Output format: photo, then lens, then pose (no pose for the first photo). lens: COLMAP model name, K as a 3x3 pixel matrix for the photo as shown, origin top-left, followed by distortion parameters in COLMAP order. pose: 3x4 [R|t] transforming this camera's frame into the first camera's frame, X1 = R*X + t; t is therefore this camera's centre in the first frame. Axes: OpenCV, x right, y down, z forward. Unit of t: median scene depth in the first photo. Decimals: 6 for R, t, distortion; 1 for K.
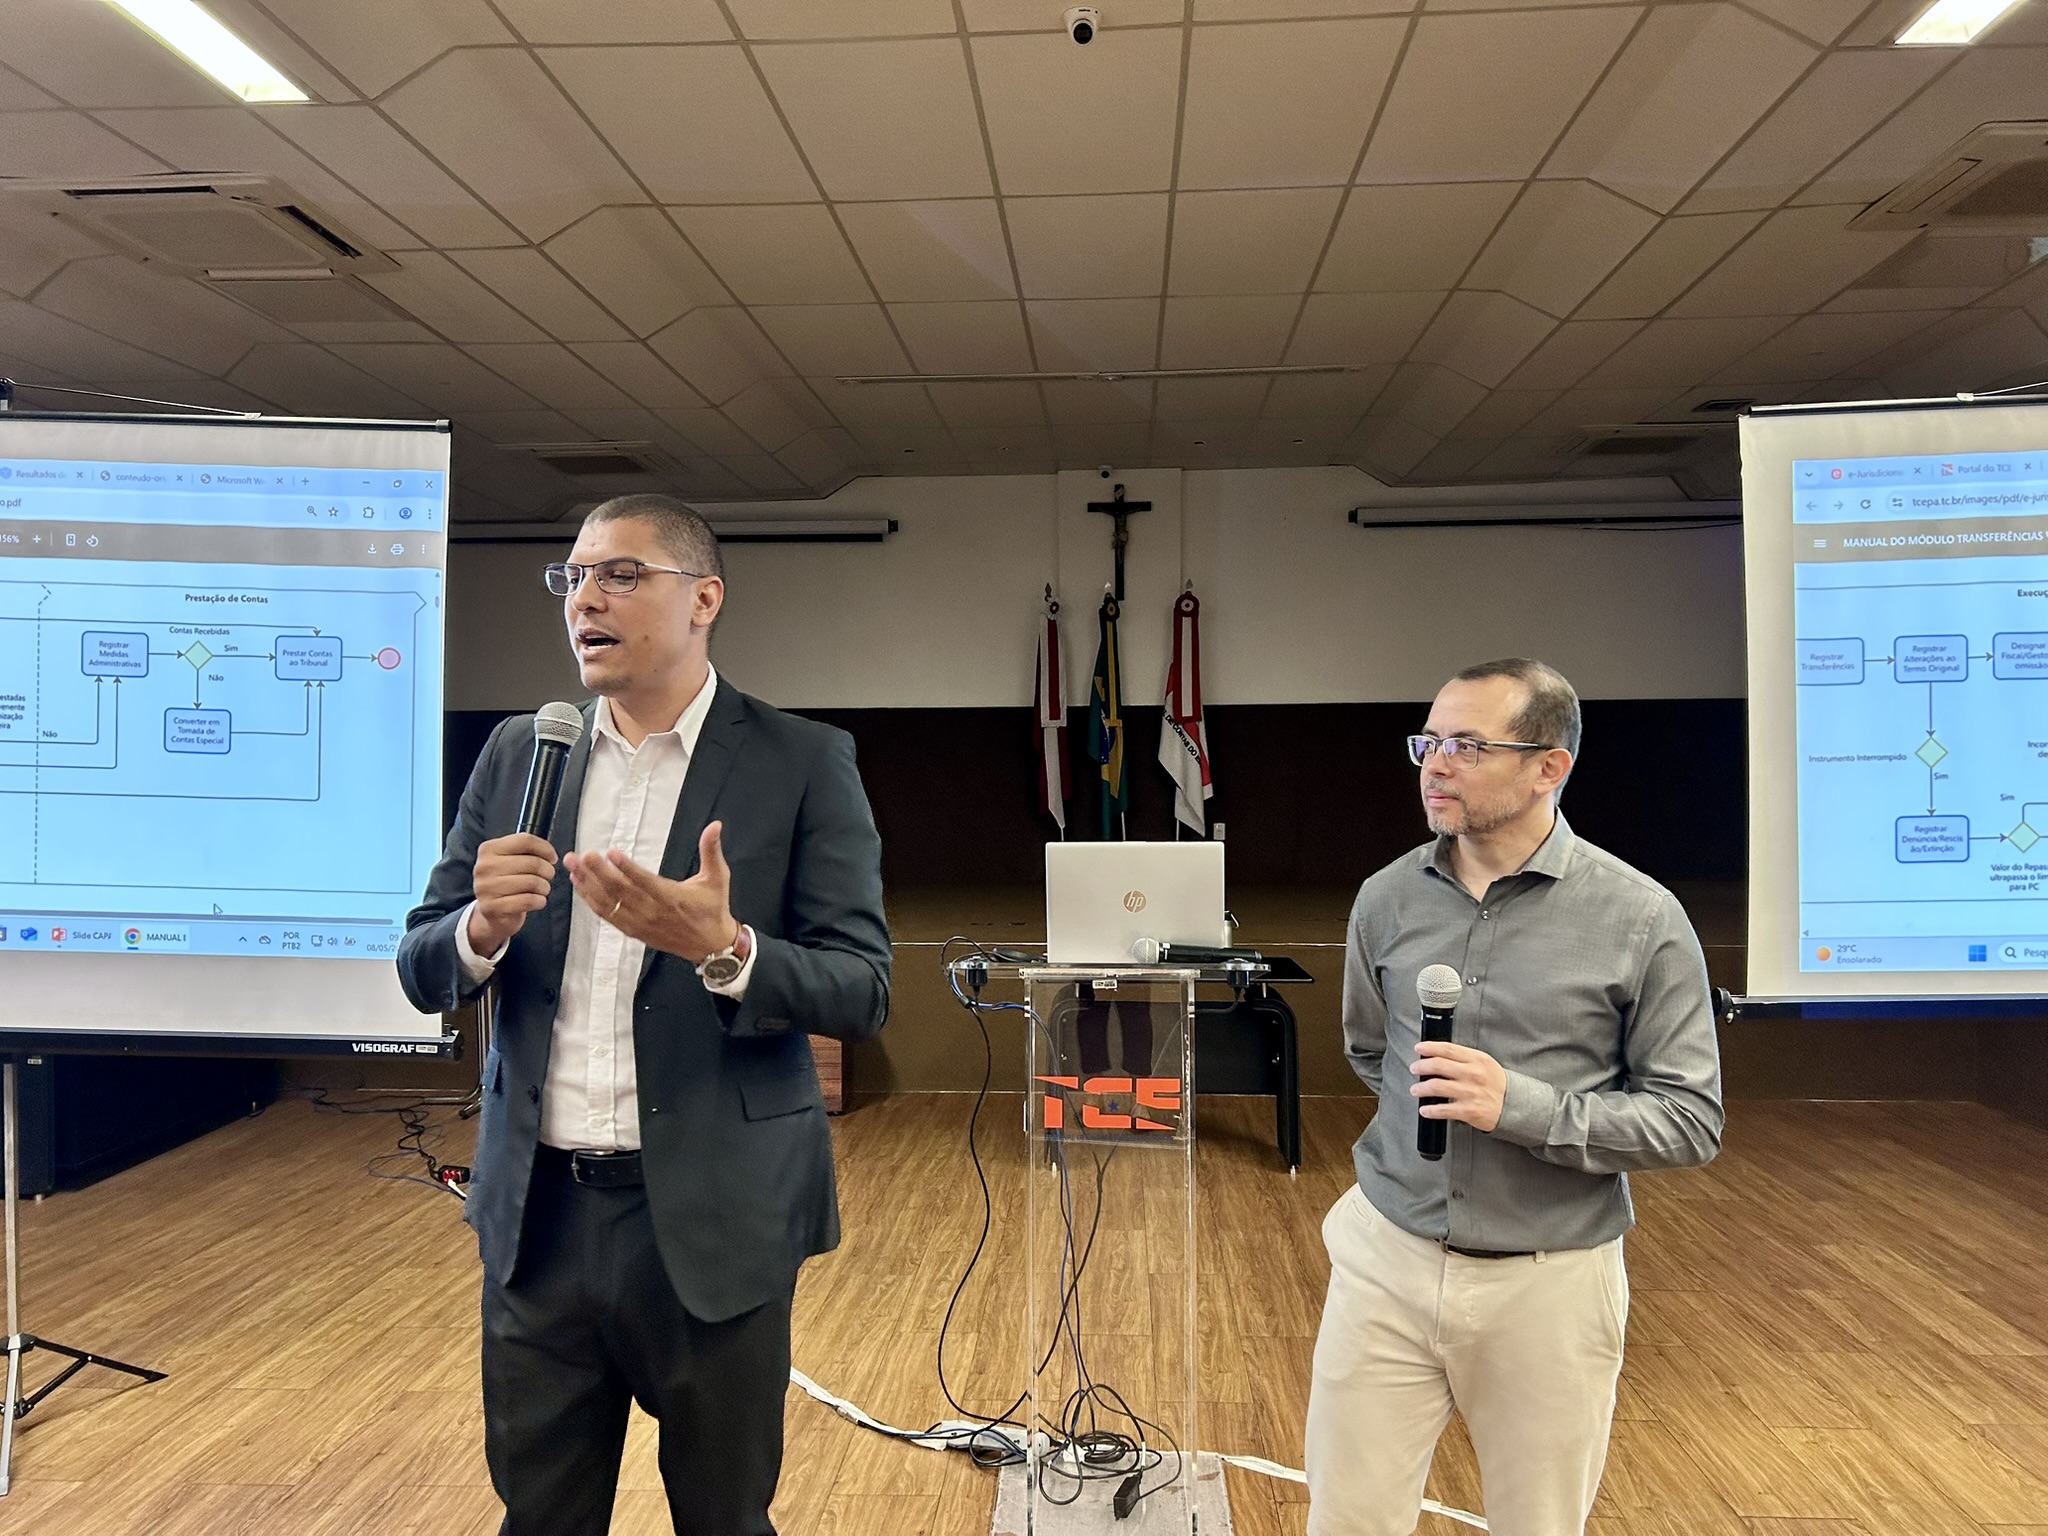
lens RADIAL K [[1554.0, 0, 1003.4], [0, 1554.0, 765.1], [0, 0, 1]] dist [0.040835, -0.008321]
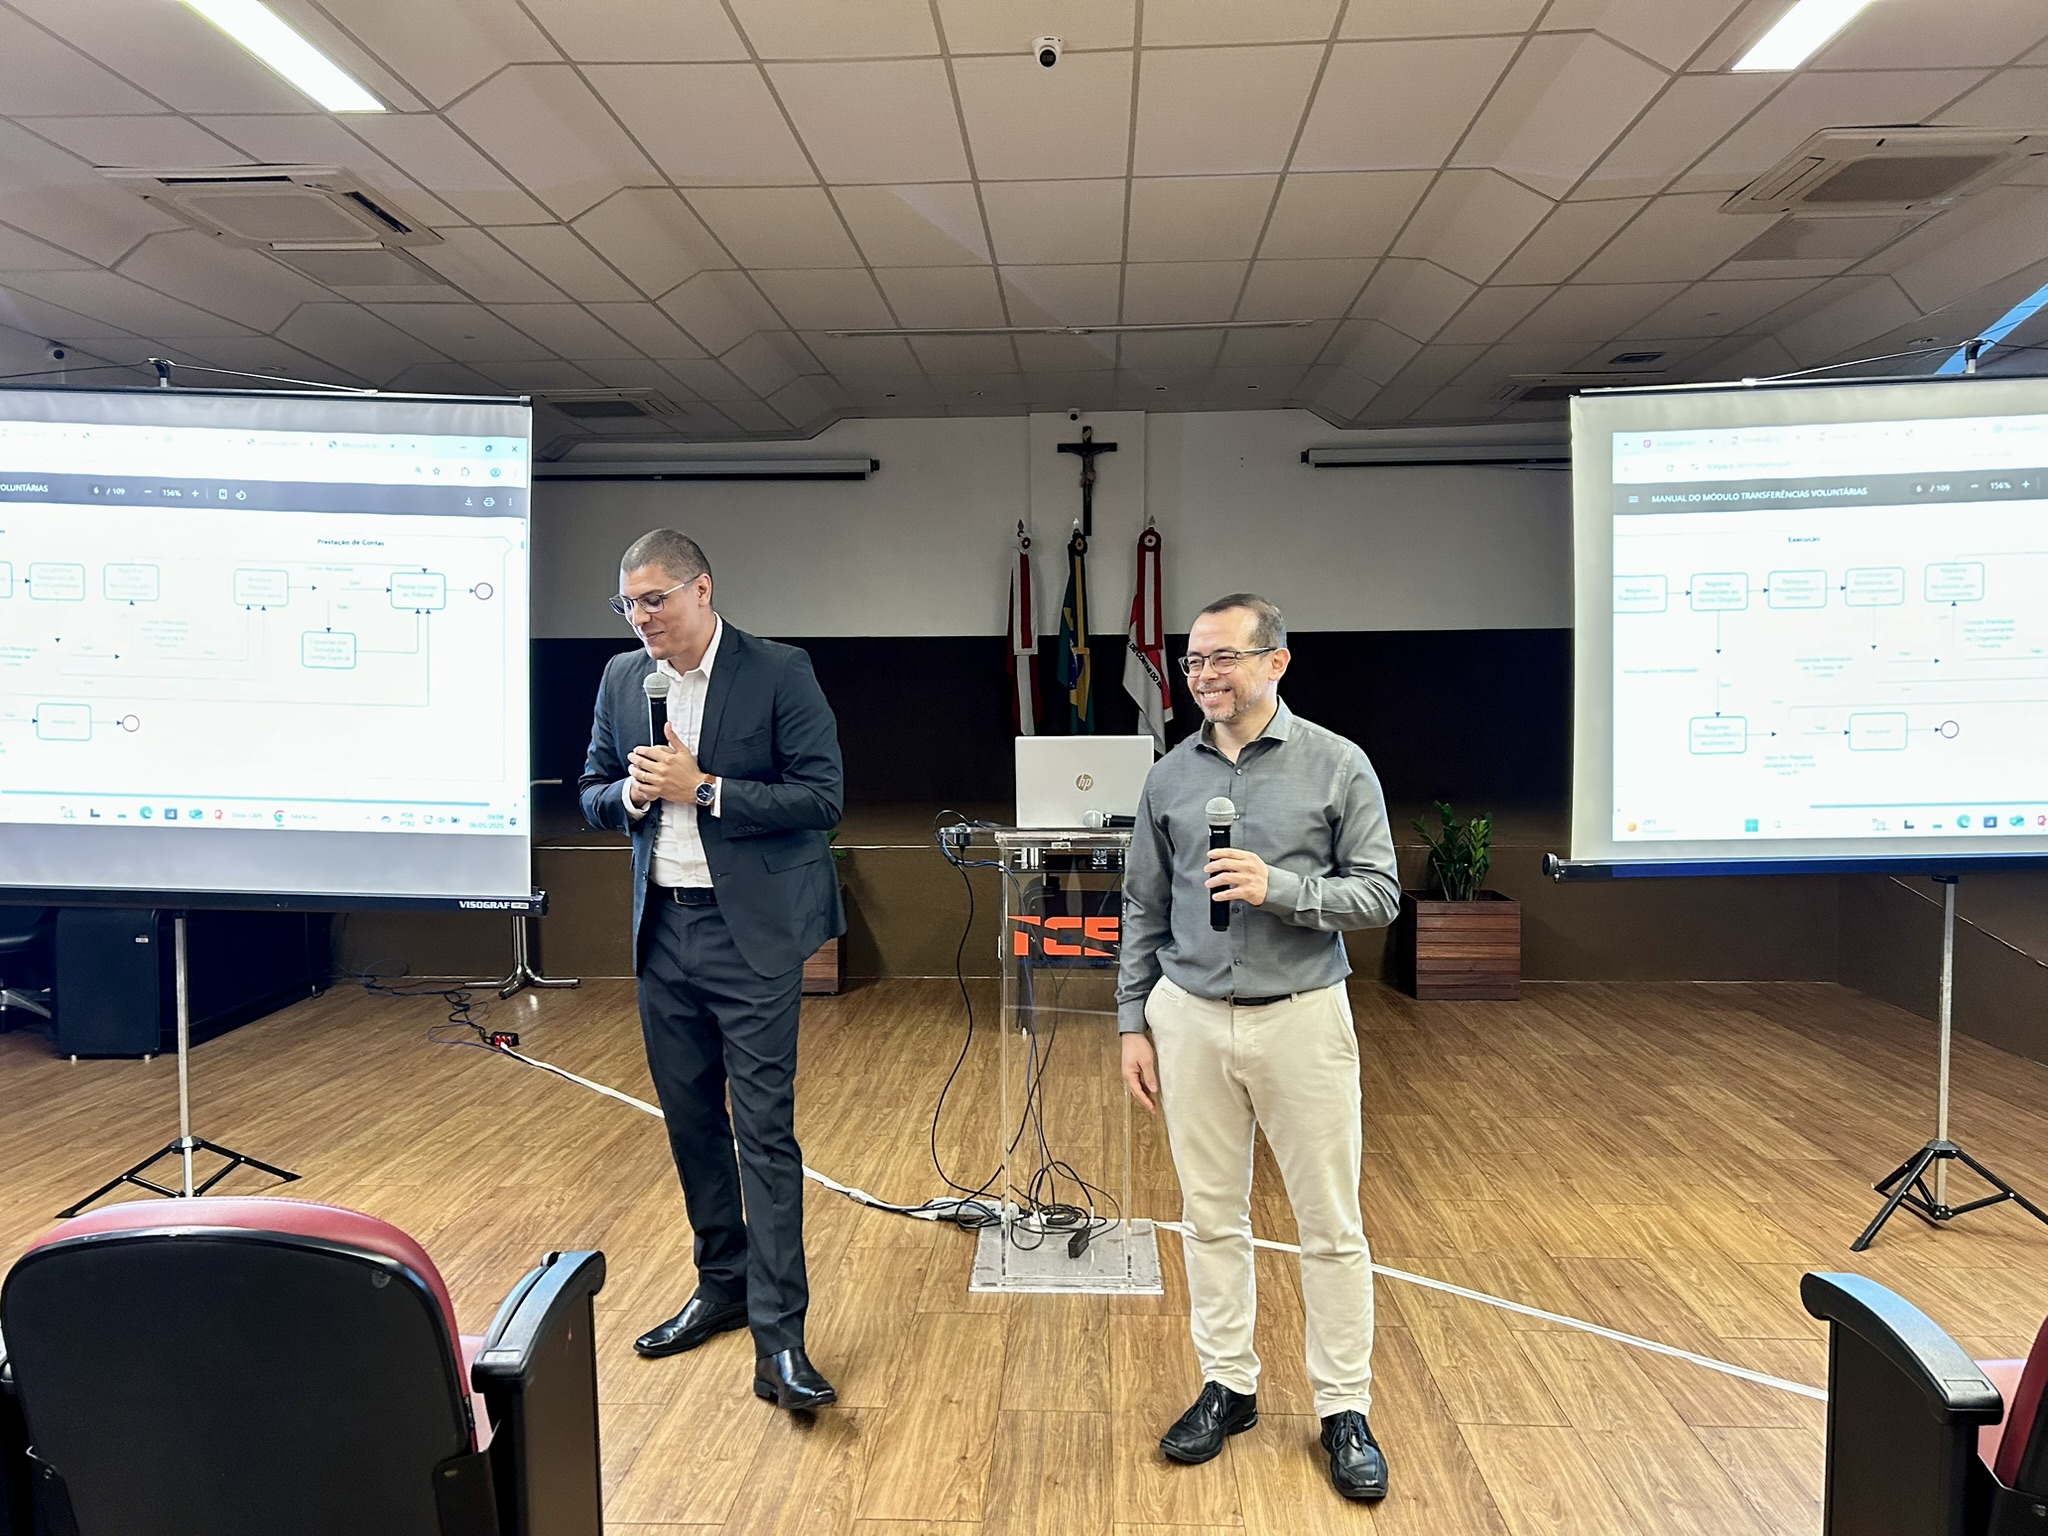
lens RADIAL K [[1554.0, 0, 1003.4], [0, 1554.0, 765.1], [0, 0, 1]] dist [0.040835, -0.008321]
pose [[0.999858, -0.001469, 0.016776, -0.002760], [0.000732, 0.999038, 0.043838, 0.010916], [-0.016824, -0.043819, 0.998898, -0.174539]]
